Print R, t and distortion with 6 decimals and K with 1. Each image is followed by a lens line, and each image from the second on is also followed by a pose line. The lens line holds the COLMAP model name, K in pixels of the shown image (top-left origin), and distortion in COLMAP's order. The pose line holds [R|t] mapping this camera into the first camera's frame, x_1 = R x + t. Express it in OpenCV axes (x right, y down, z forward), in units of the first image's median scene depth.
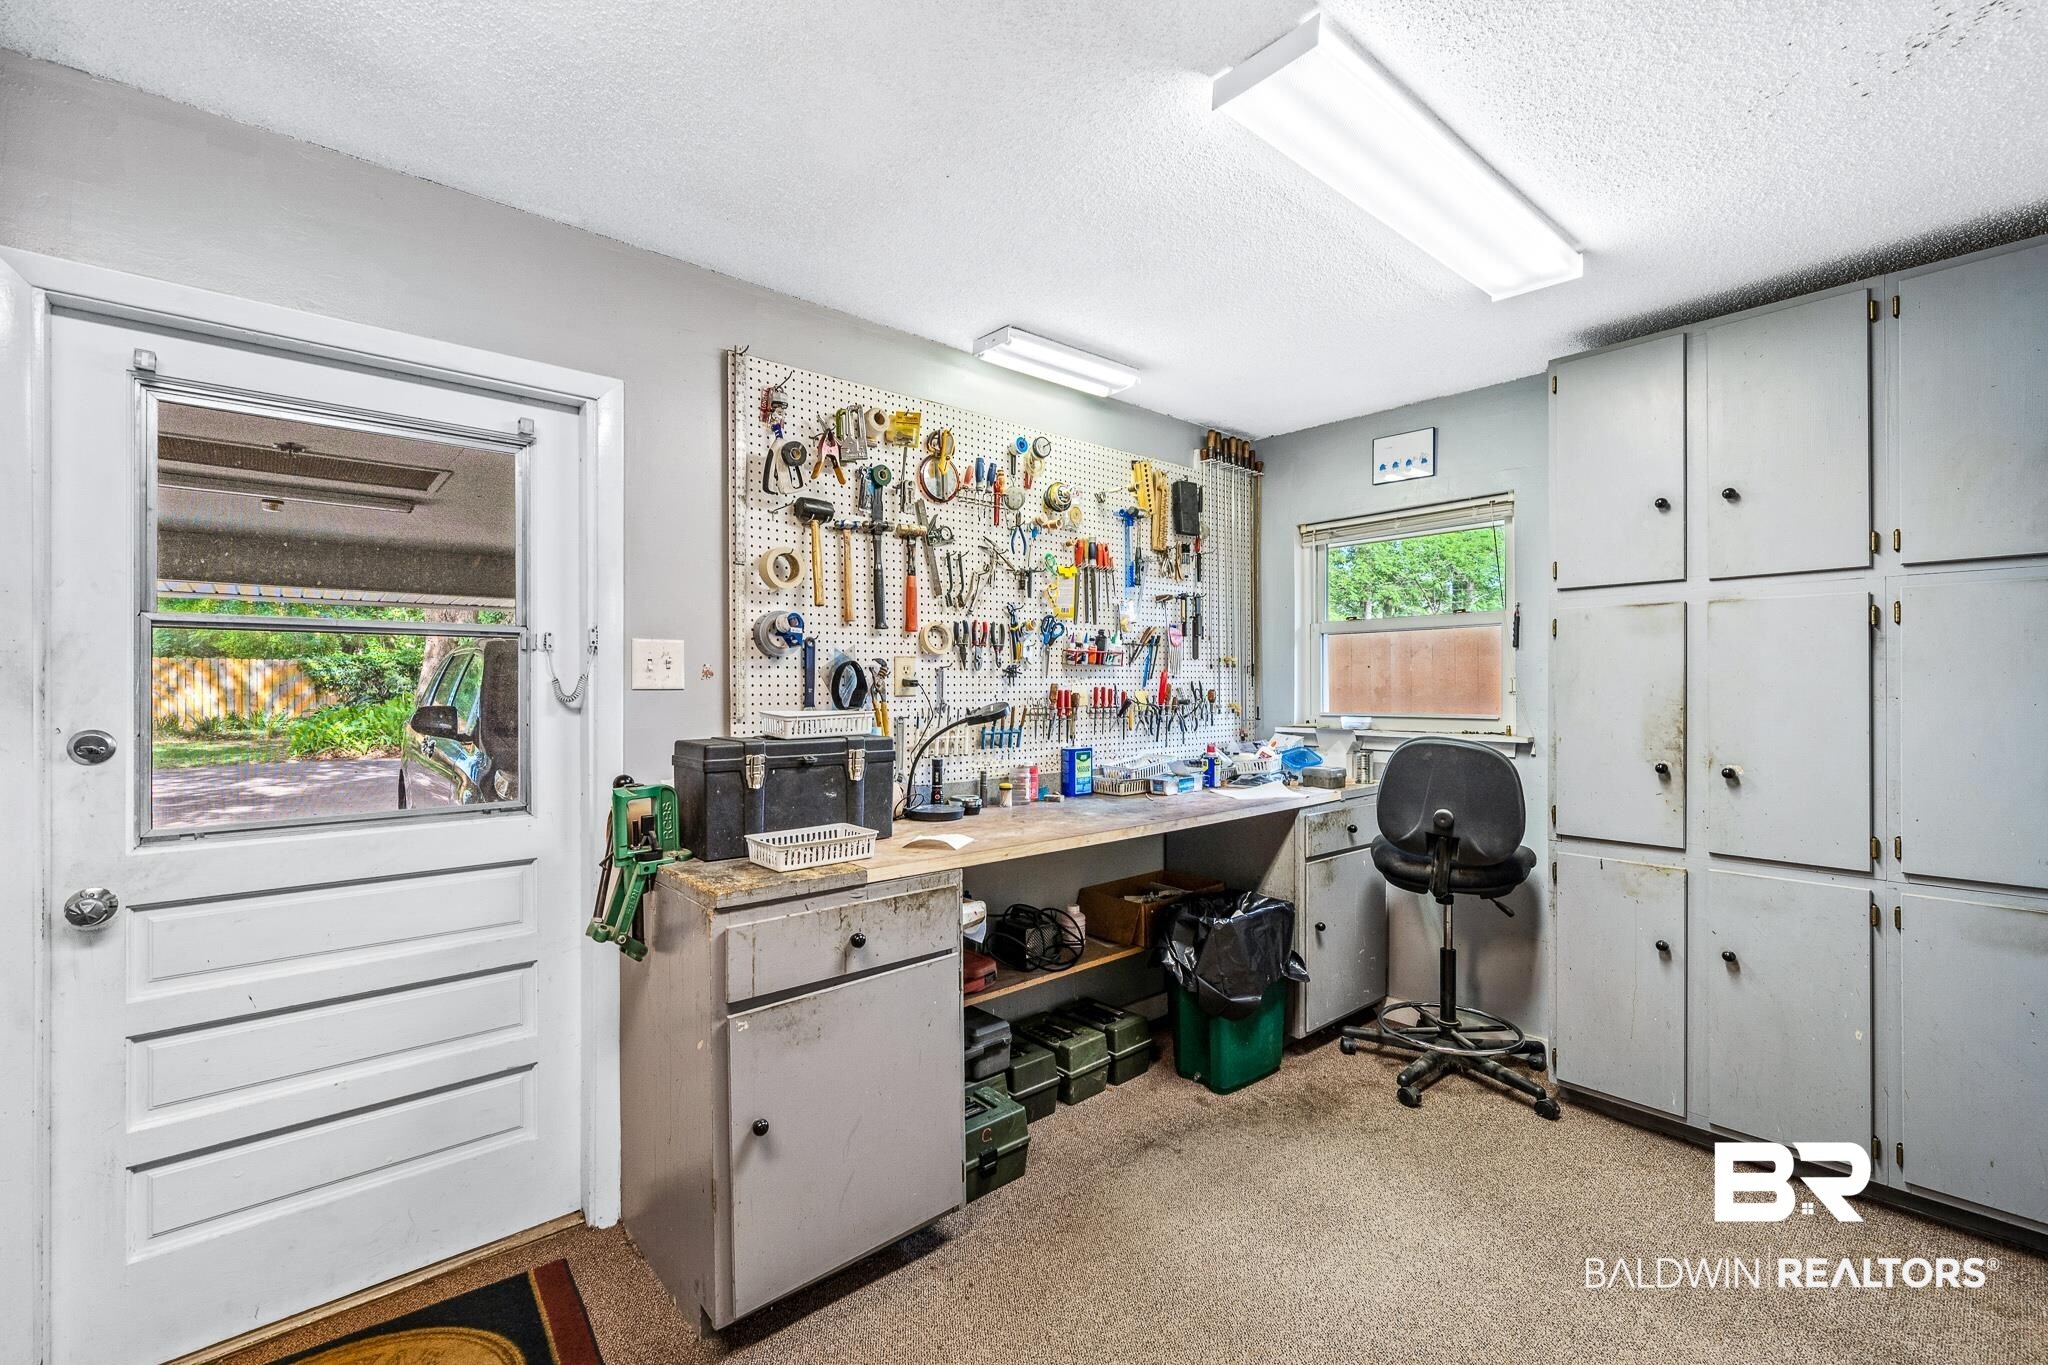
lens RADIAL K [[855.8, 0, 1024.0], [0, 855.8, 682.5], [0, 0, 1]] dist [-0.000614, -0.000235]
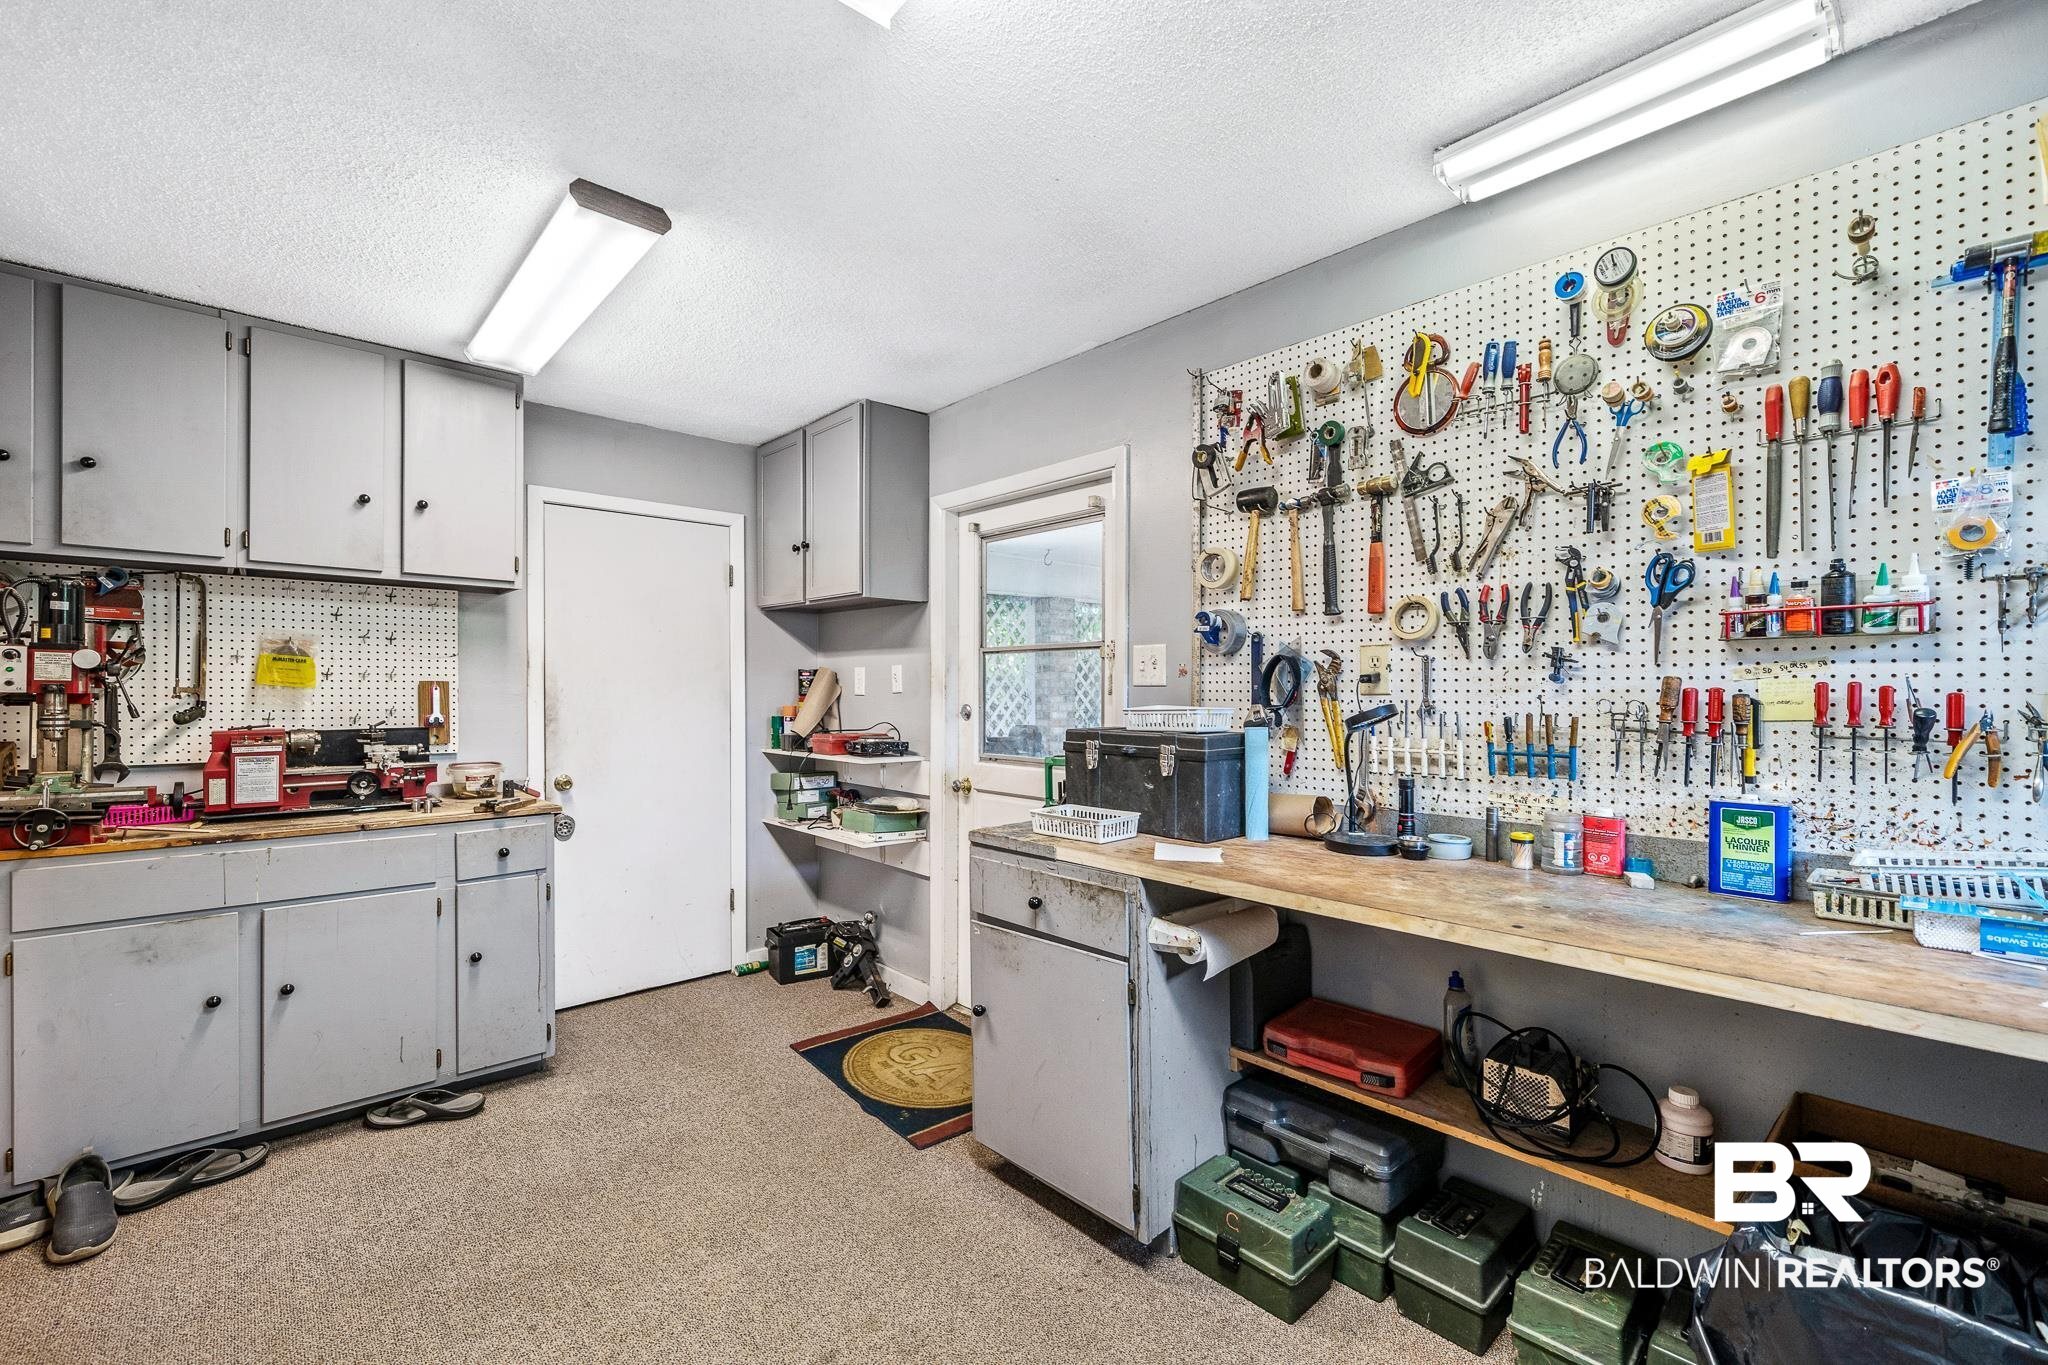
lens RADIAL K [[855.8, 0, 1024.0], [0, 855.8, 682.5], [0, 0, 1]] dist [-0.000614, -0.000235]
pose [[0.028994, -0.004124, -0.999571, 0.627401], [0.004002, 0.999984, -0.004010, 0.006124], [0.999572, -0.003884, 0.029010, 0.625337]]
